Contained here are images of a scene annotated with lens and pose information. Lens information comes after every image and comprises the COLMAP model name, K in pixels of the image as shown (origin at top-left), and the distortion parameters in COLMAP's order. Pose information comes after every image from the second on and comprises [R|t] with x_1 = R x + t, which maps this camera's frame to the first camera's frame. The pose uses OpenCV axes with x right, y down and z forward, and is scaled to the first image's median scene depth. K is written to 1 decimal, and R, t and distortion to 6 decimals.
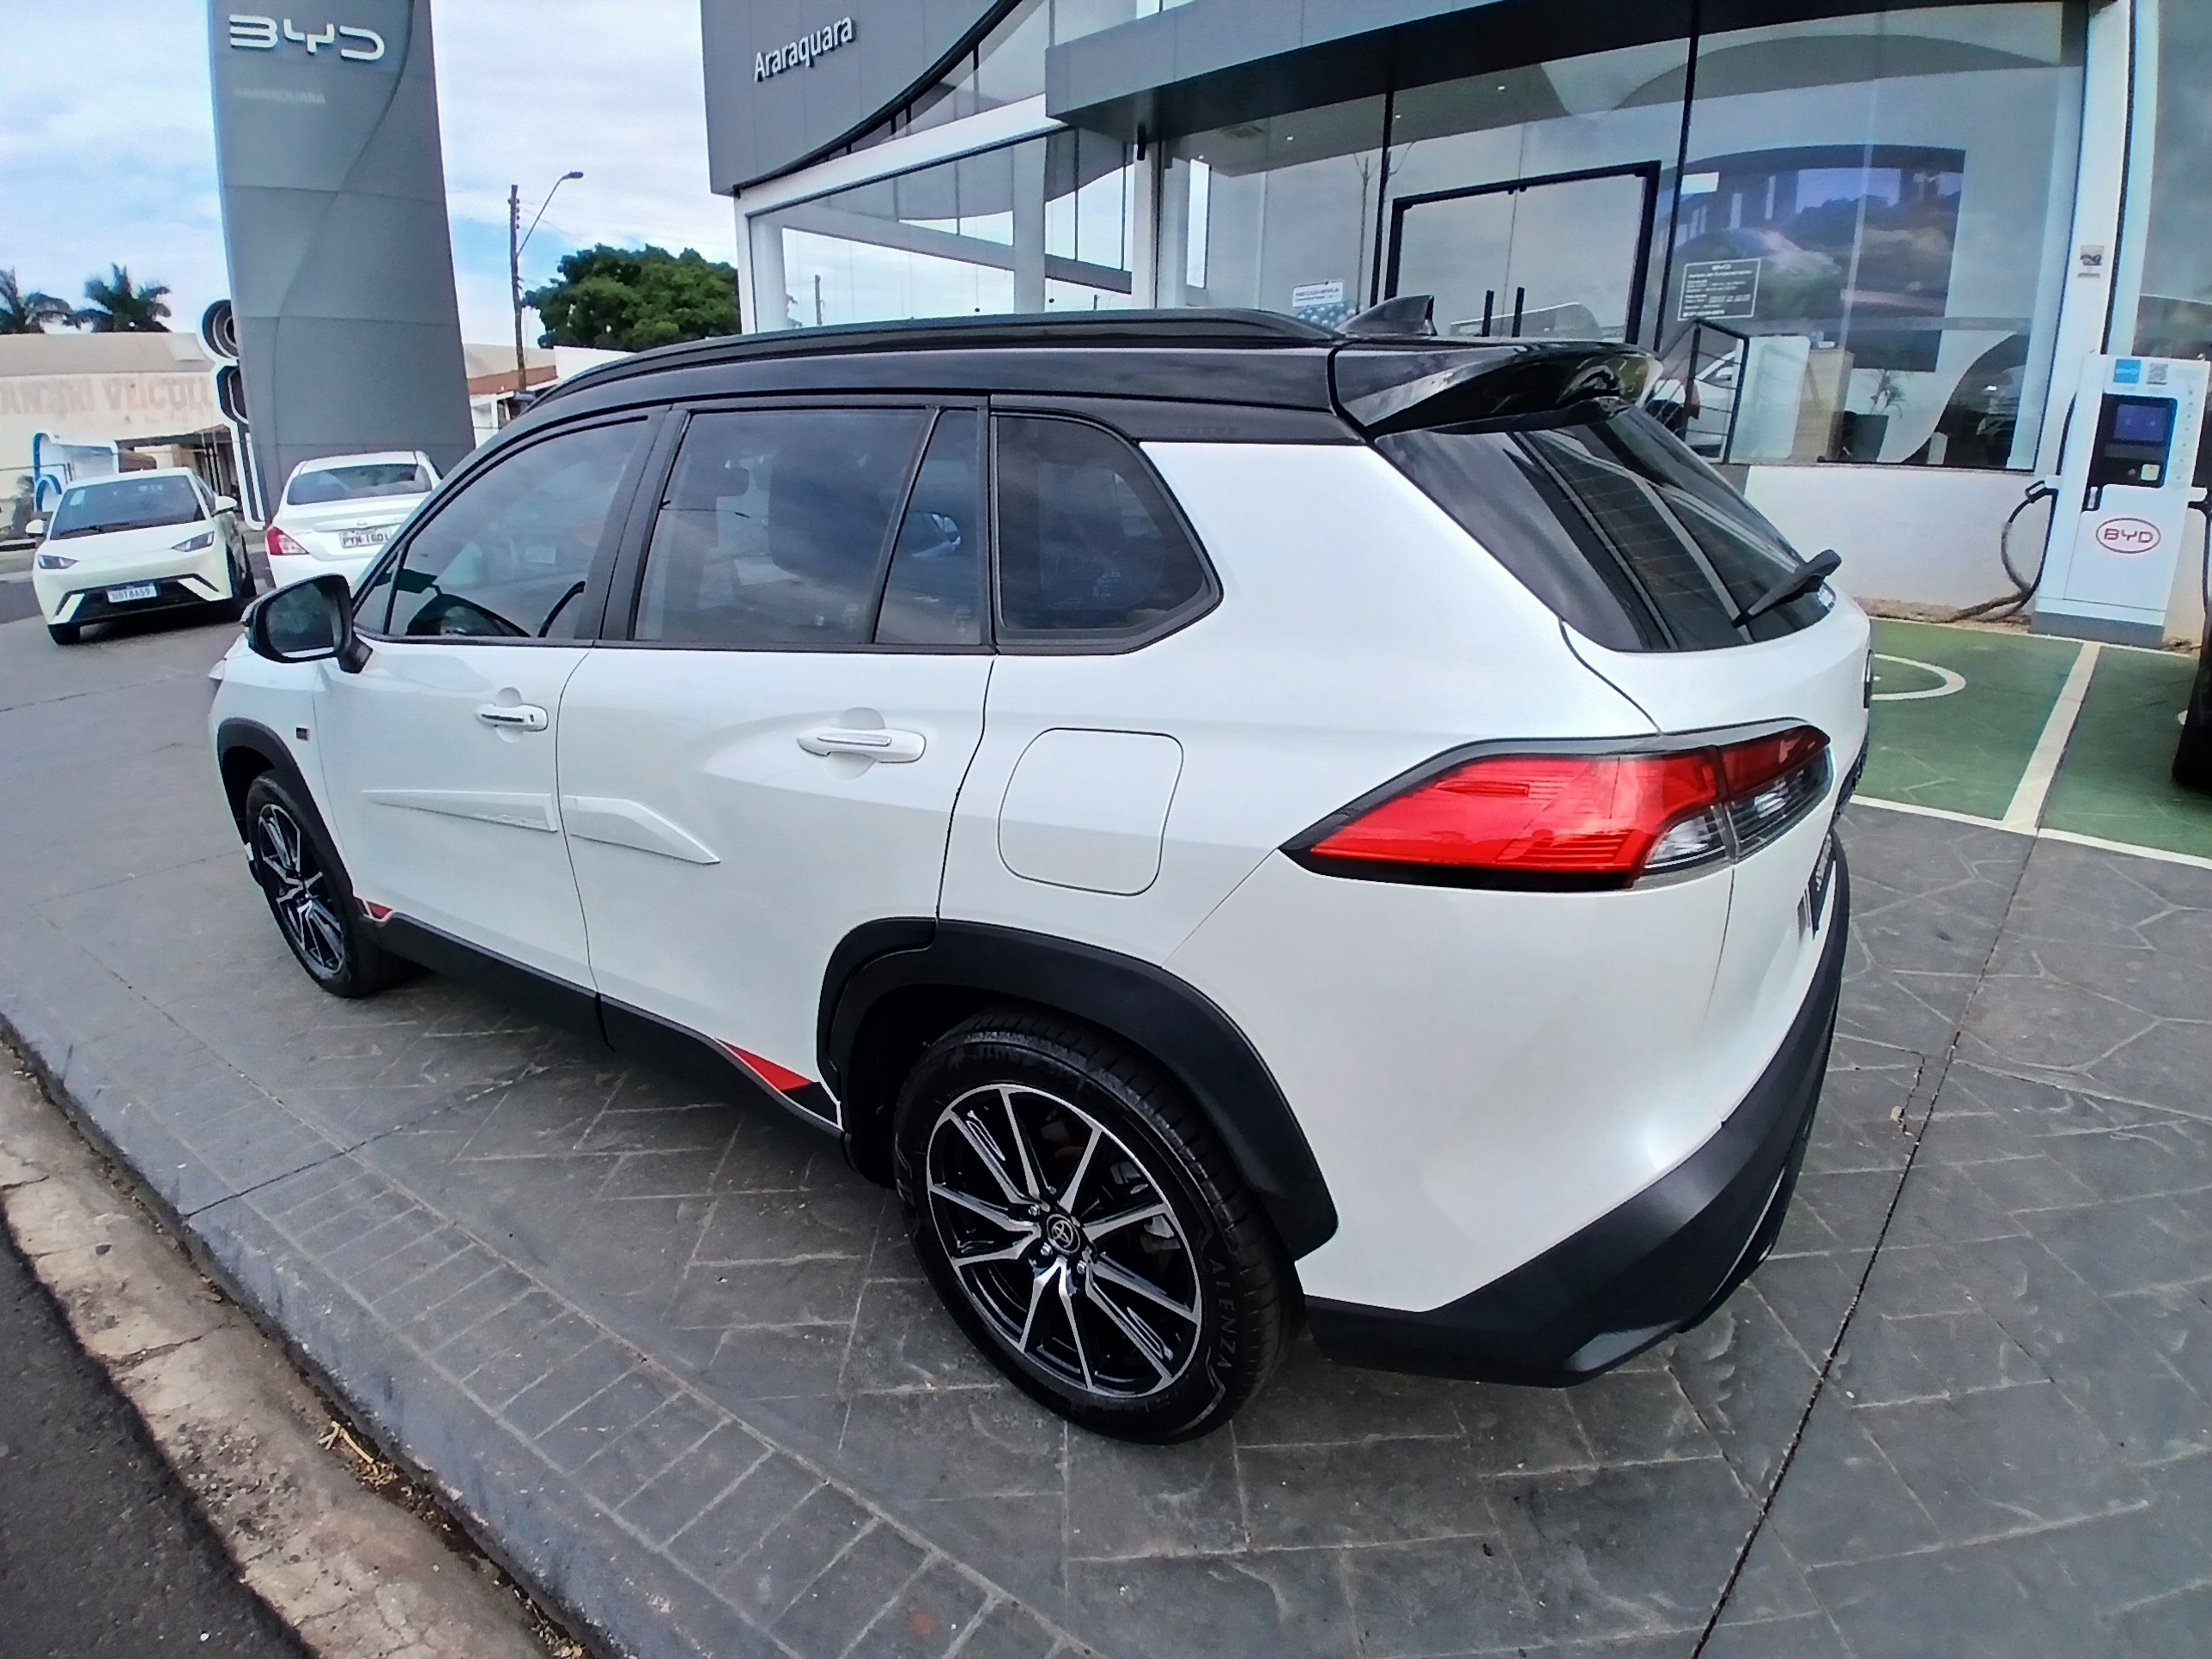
lens RADIAL K [[1148.8, 0, 1097.3], [0, 1148.8, 834.0], [0, 0, 1]] dist [-0.021569, -0.035980]
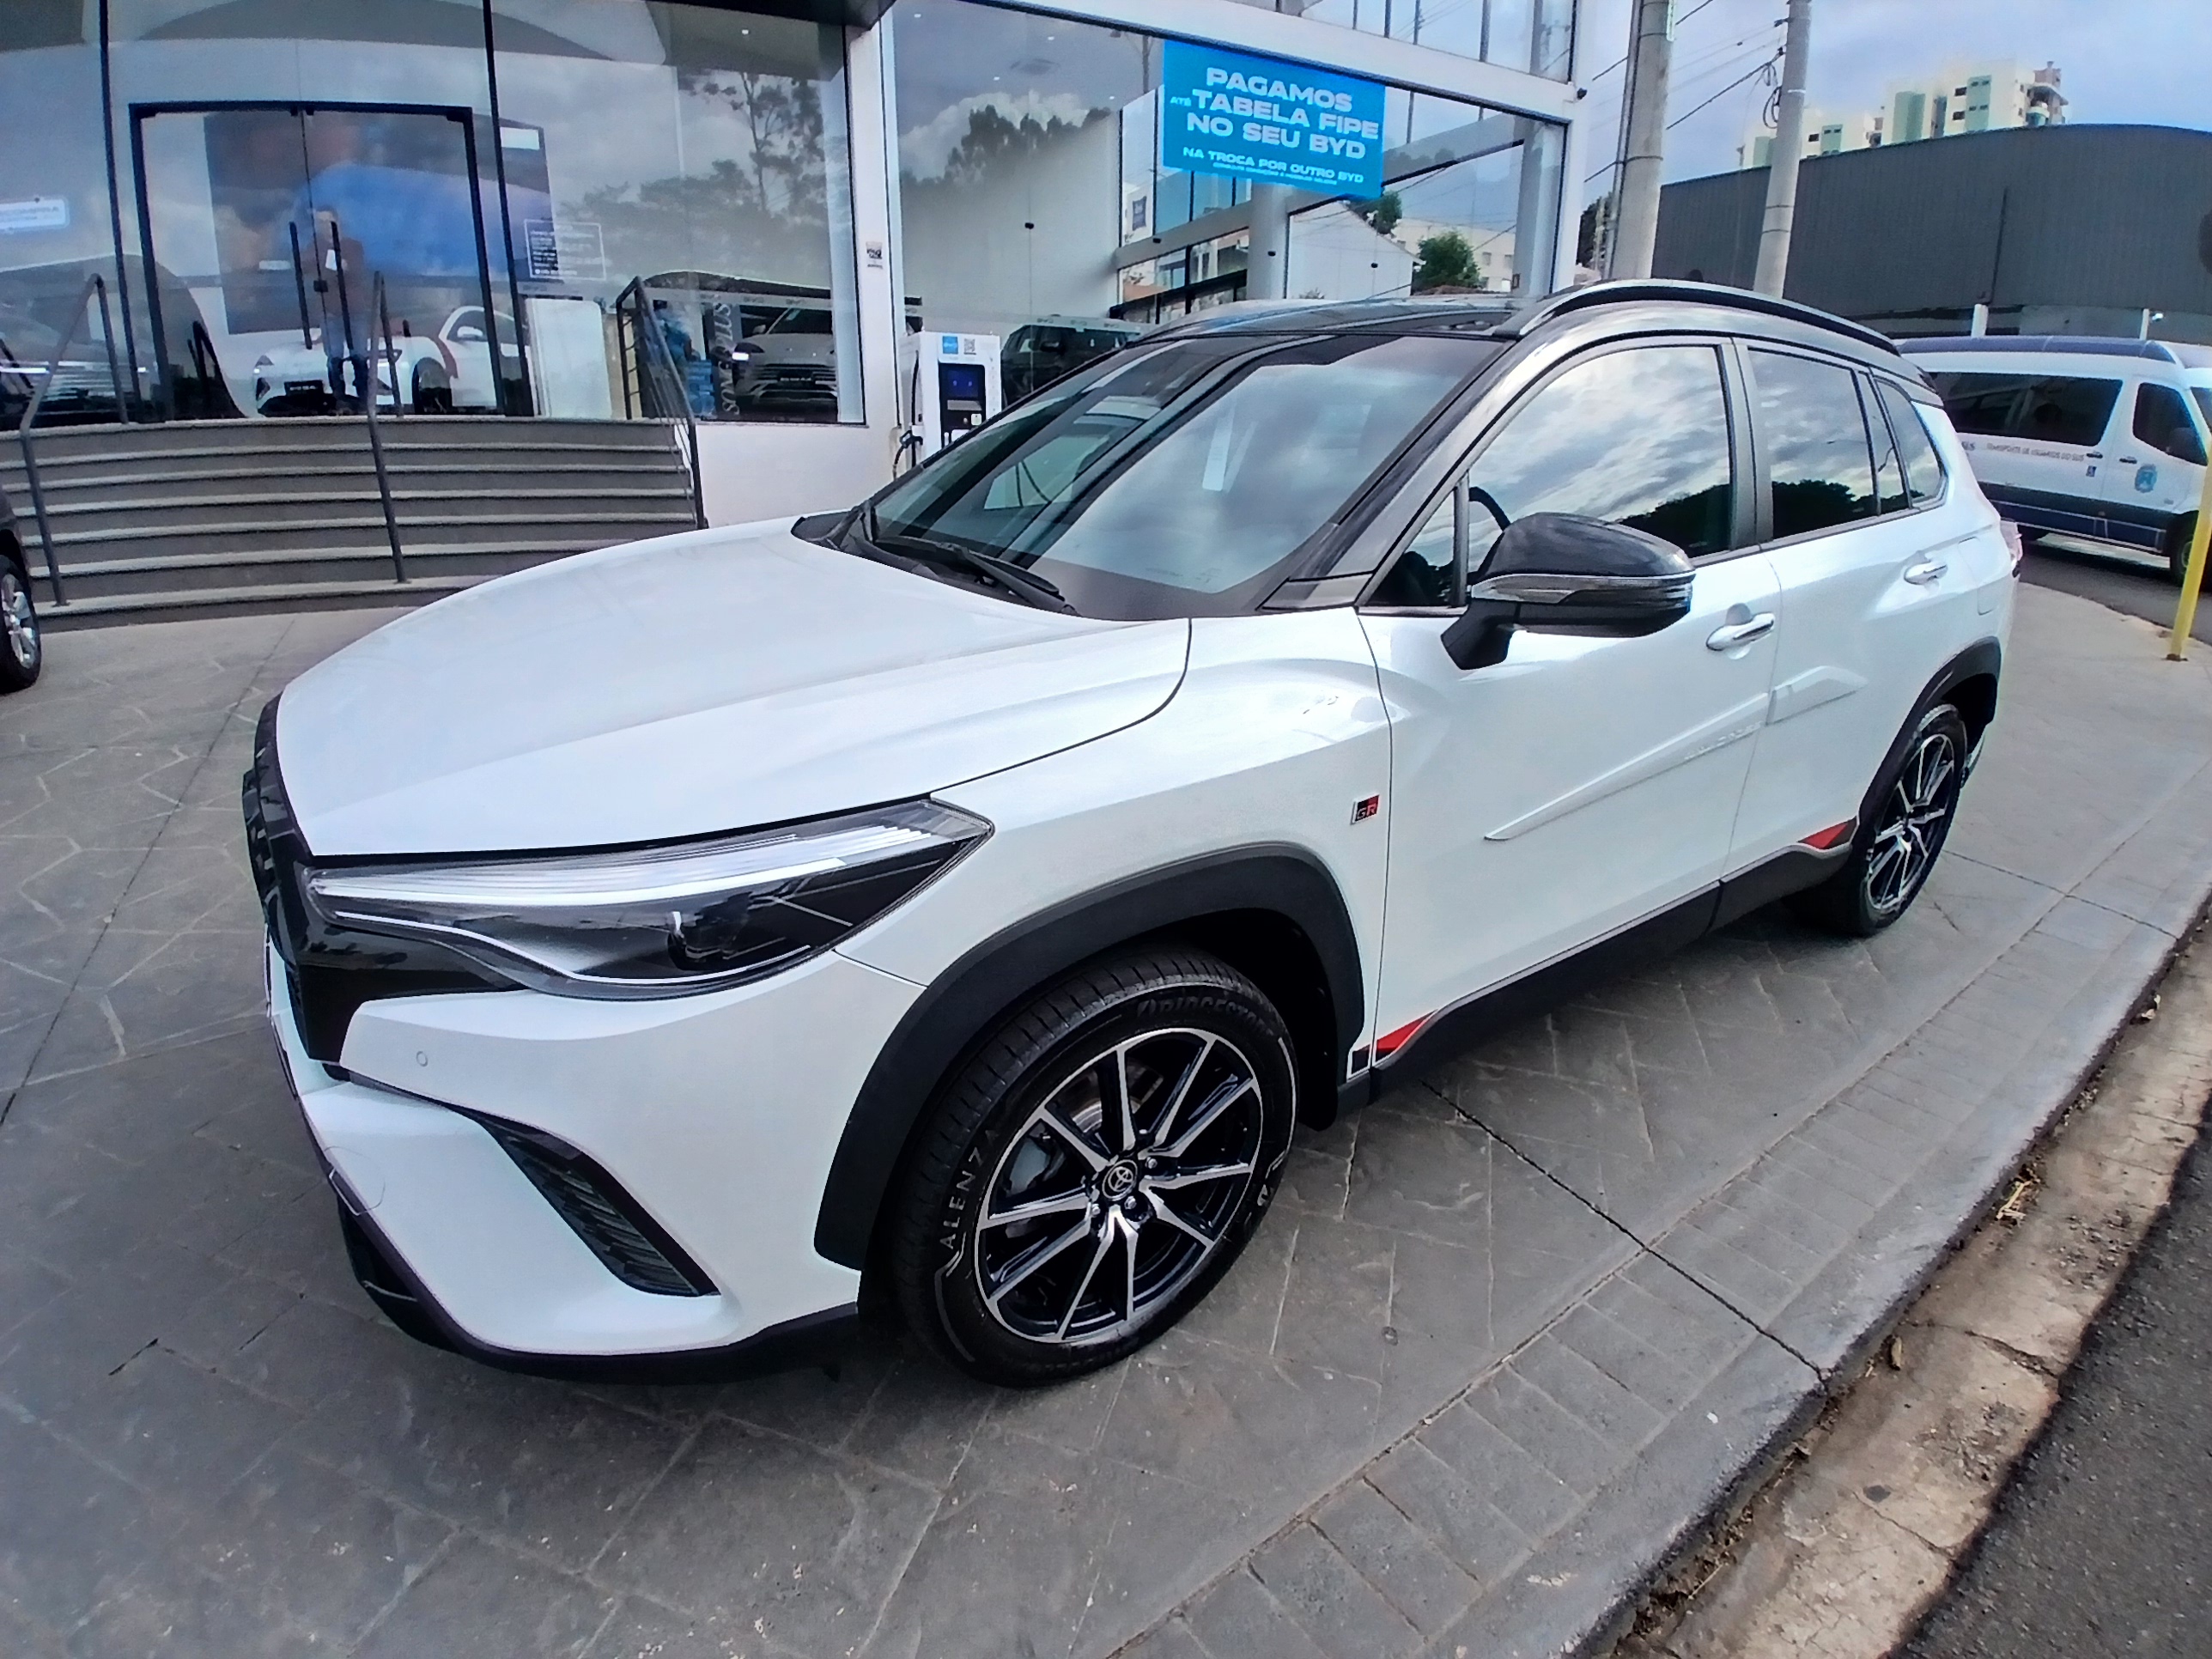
lens RADIAL K [[1148.8, 0, 1097.3], [0, 1148.8, 834.0], [0, 0, 1]] dist [-0.021569, -0.035980]
pose [[0.310190, -0.301678, 0.901539, -0.528926], [0.279582, 0.935327, 0.216789, -0.100072], [-0.908634, 0.184808, 0.374473, 0.374044]]
